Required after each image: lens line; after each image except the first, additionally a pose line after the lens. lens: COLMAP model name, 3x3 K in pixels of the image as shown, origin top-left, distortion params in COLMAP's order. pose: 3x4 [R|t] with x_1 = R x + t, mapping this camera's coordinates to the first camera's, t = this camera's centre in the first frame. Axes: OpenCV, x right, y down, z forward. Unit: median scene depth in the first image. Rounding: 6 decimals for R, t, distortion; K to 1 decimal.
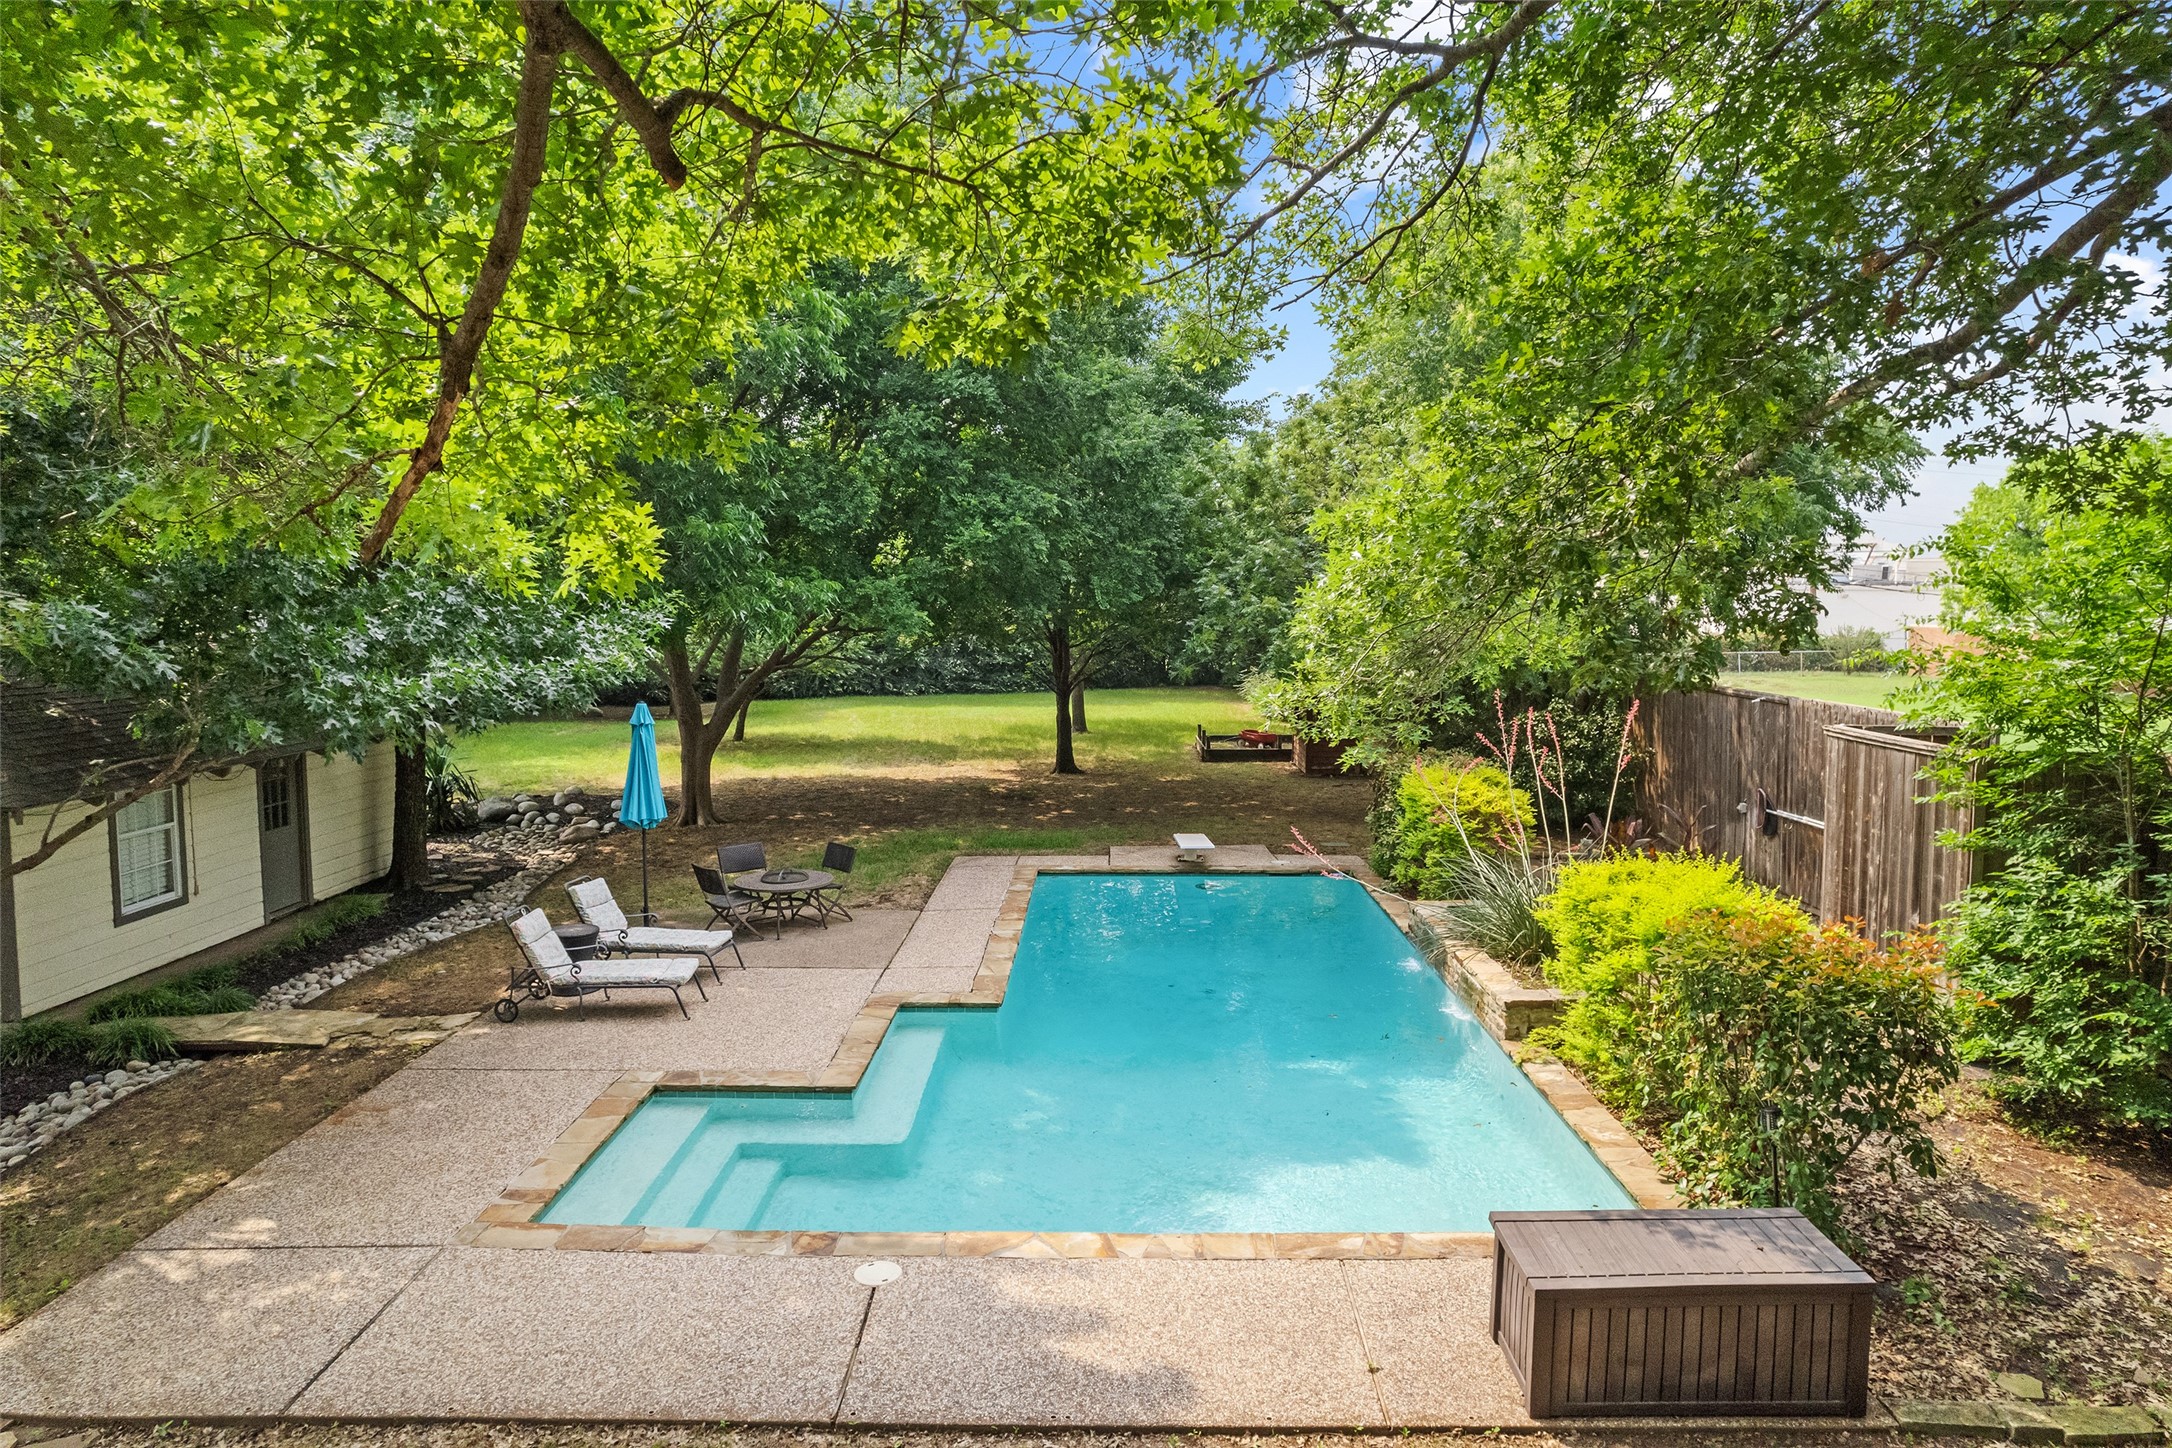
lens RADIAL K [[1393.3, 0, 1120.6], [0, 1393.3, 714.5], [0, 0, 1]] dist [-0.023253, 0.002807]
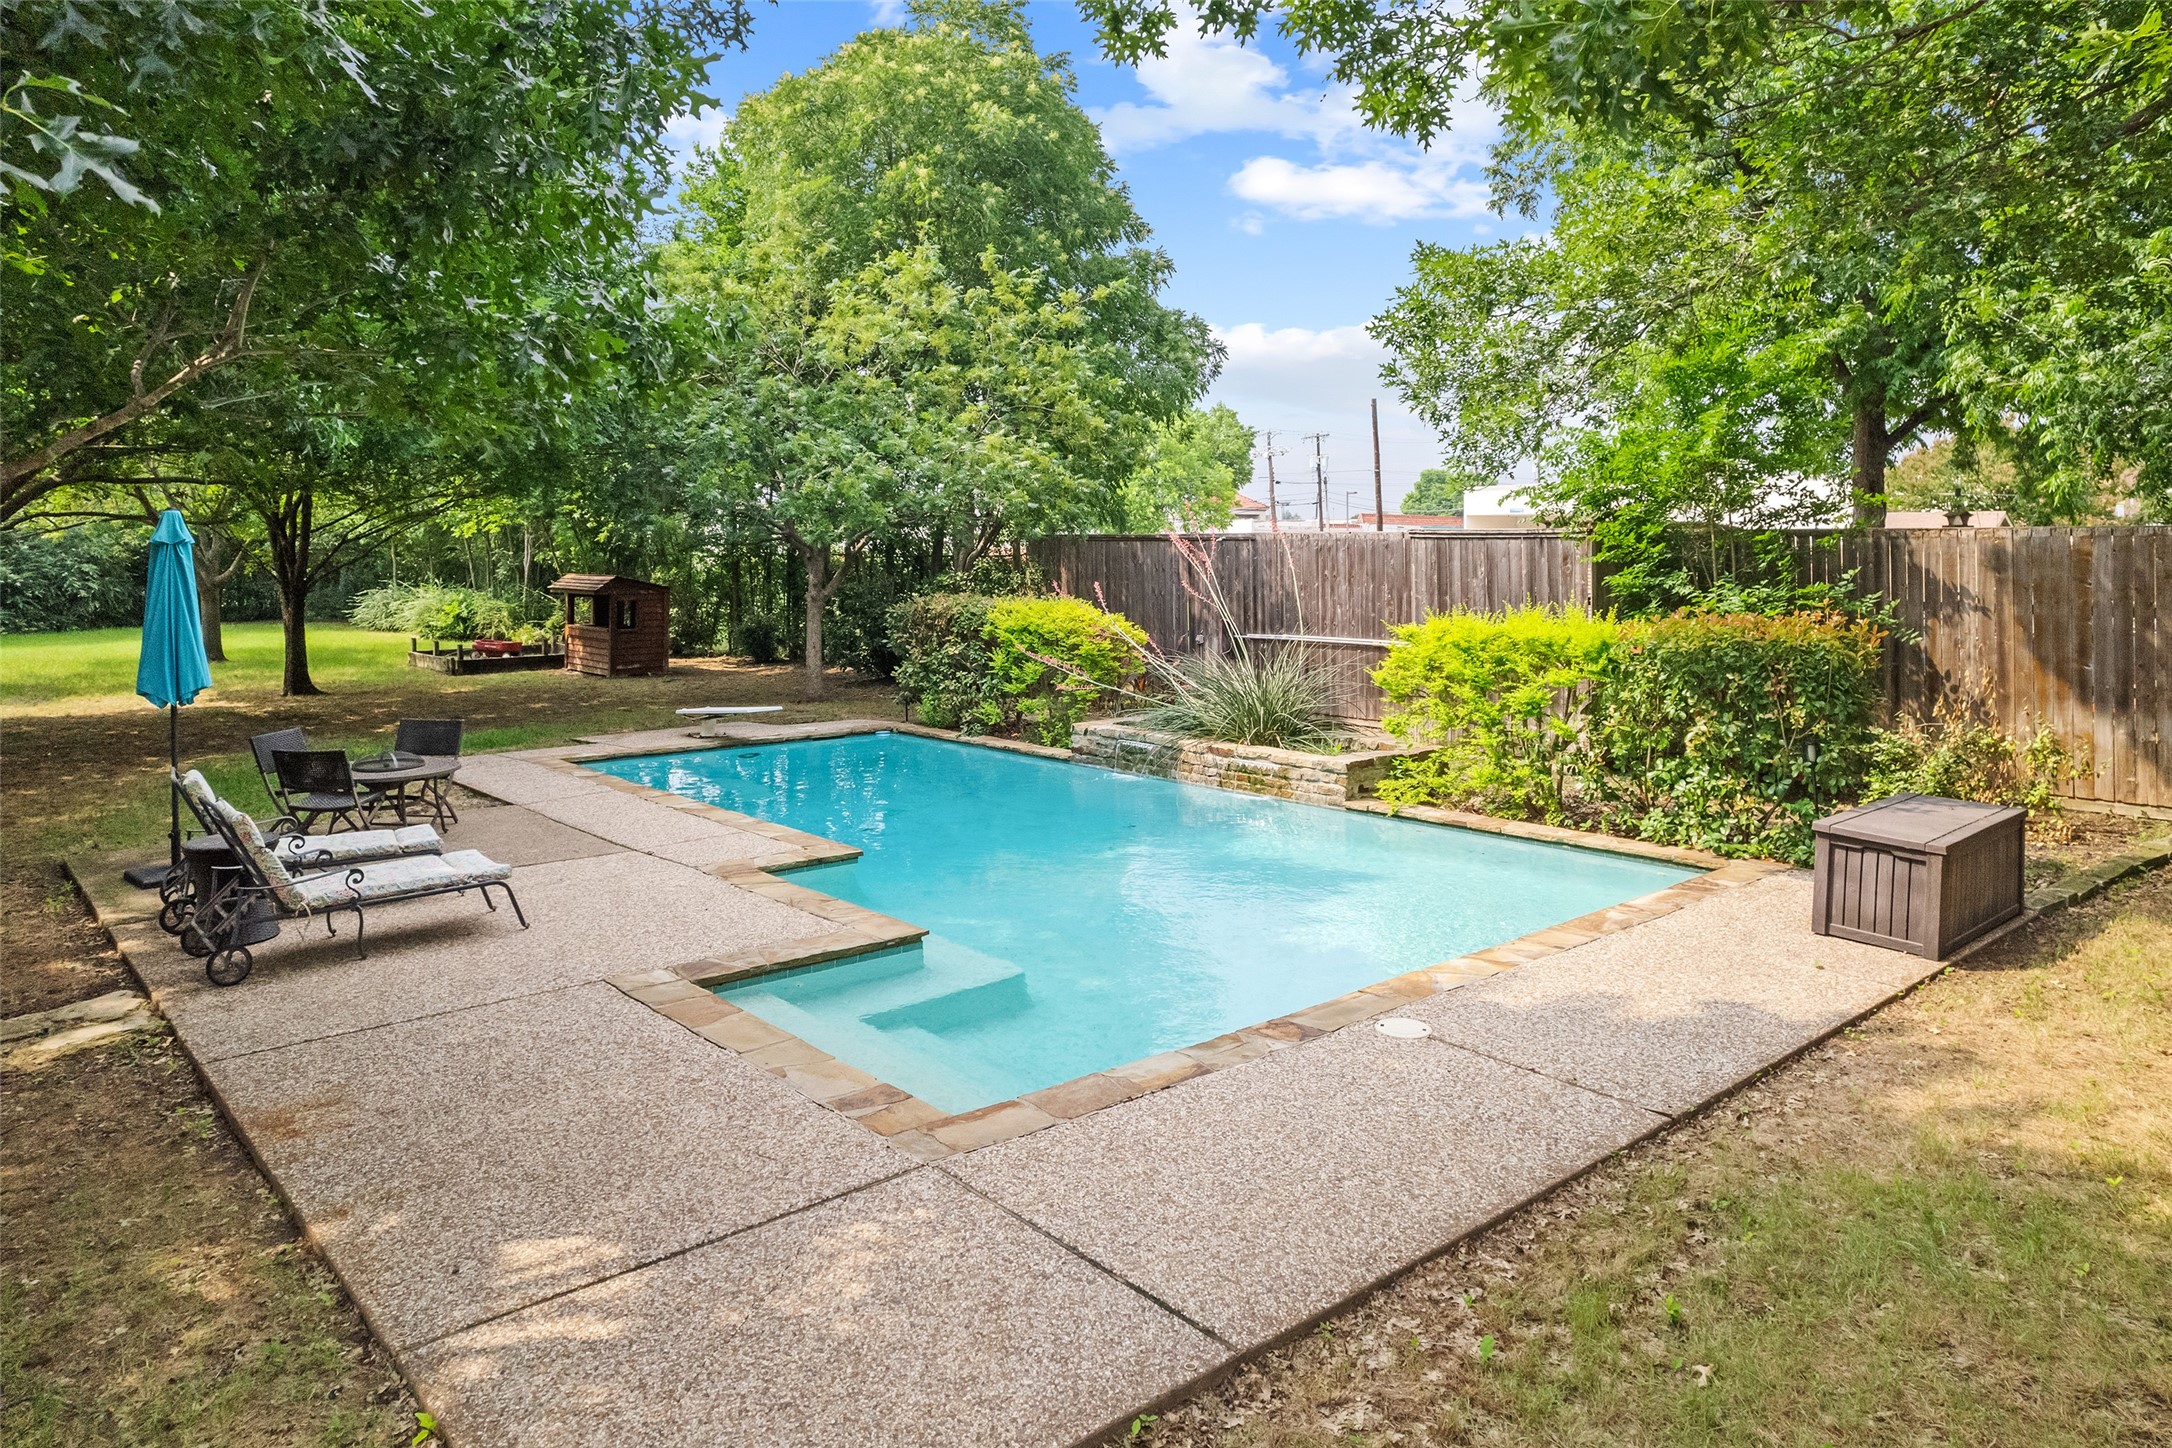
lens RADIAL K [[1393.3, 0, 1120.6], [0, 1393.3, 714.5], [0, 0, 1]] dist [-0.023253, 0.002807]
pose [[0.745035, -0.081155, 0.662070, -0.623176], [0.057927, 0.996693, 0.056987, 0.107198], [-0.664506, -0.004105, 0.747272, 0.340340]]
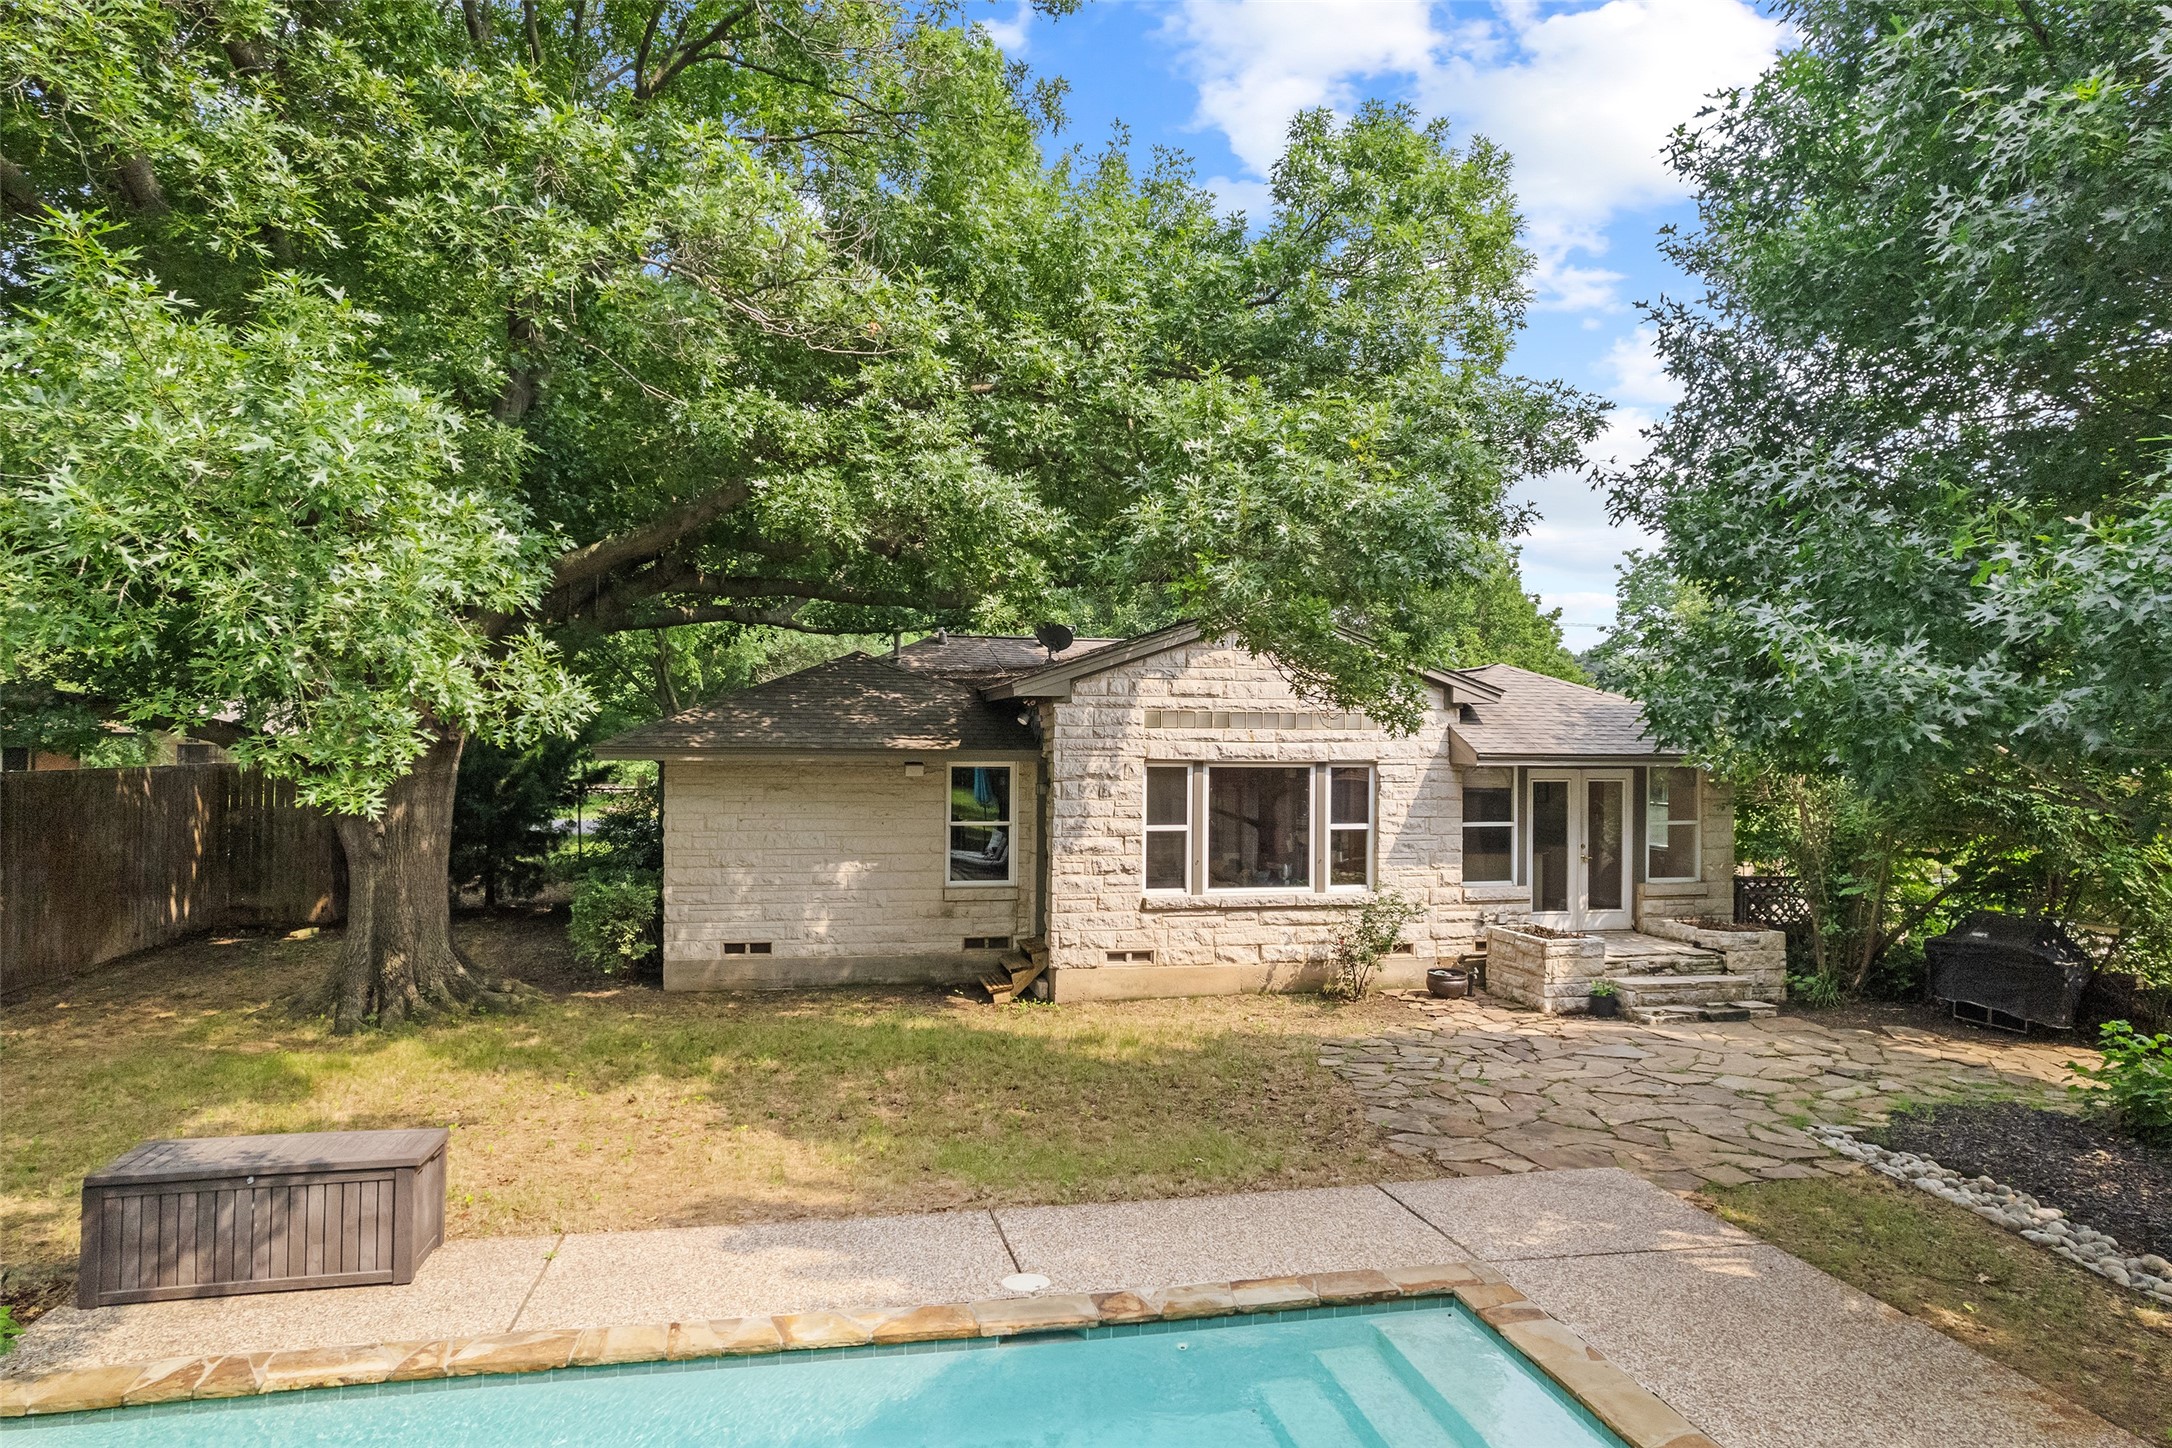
lens RADIAL K [[1393.3, 0, 1120.6], [0, 1393.3, 714.5], [0, 0, 1]] dist [-0.023253, 0.002807]
pose [[-0.979504, -0.014879, -0.200876, -0.027321], [-0.023604, 0.998876, 0.041112, -0.026025], [0.200038, 0.045011, -0.978754, 1.408597]]
